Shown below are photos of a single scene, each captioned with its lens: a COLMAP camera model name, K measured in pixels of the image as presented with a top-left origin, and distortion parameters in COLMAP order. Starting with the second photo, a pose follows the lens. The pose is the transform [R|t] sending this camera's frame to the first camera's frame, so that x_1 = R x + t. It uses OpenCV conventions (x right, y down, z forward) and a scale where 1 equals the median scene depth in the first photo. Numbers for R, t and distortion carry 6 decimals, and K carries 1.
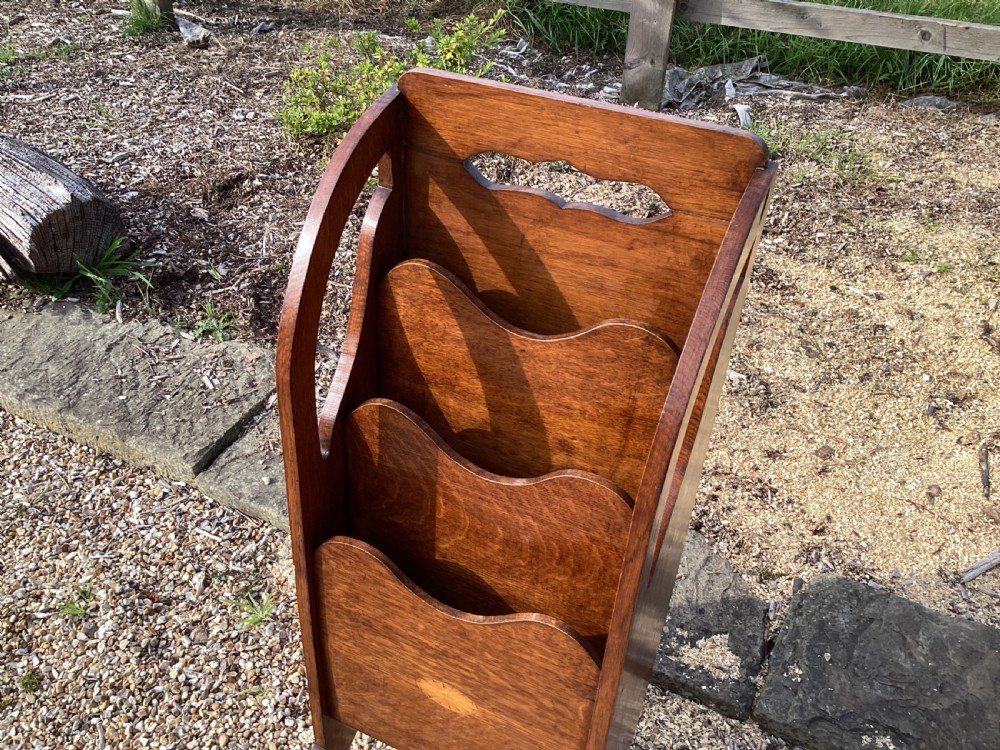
lens RADIAL K [[896.6, 0, 497.6], [0, 896.6, 378.5], [0, 0, 1]] dist [0.127768, -0.266481]
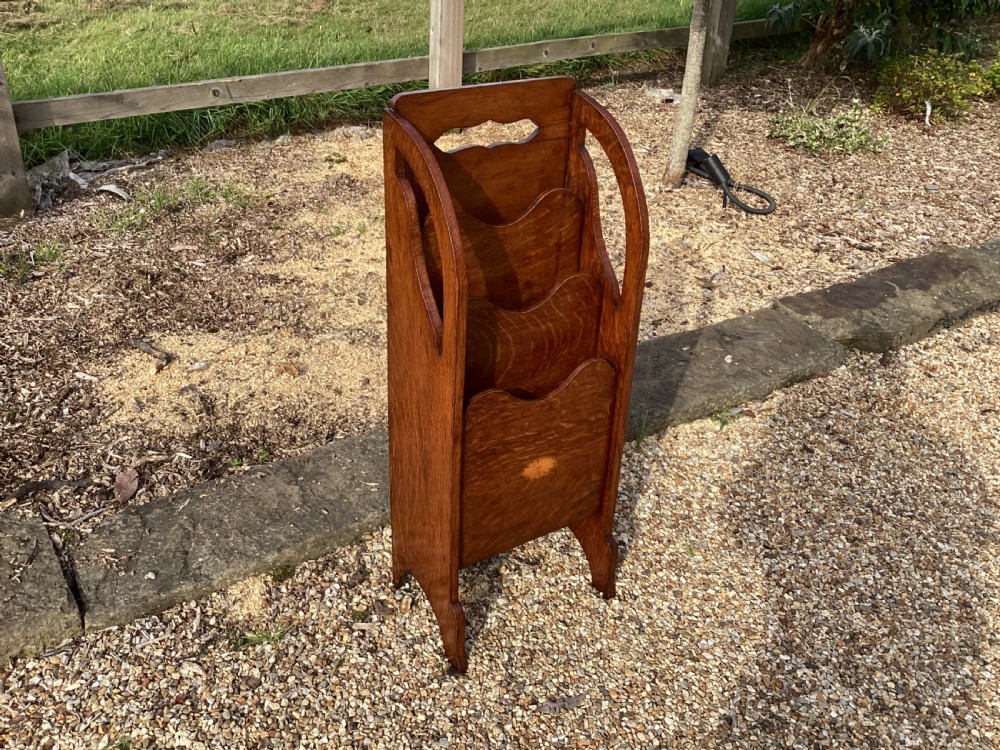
lens RADIAL K [[896.6, 0, 497.6], [0, 896.6, 378.5], [0, 0, 1]] dist [0.127768, -0.266481]
pose [[0.515141, -0.436752, 0.737480, -0.737490], [0.506838, 0.849098, 0.148821, -0.032600], [-0.691191, 0.297119, 0.658768, -0.019733]]
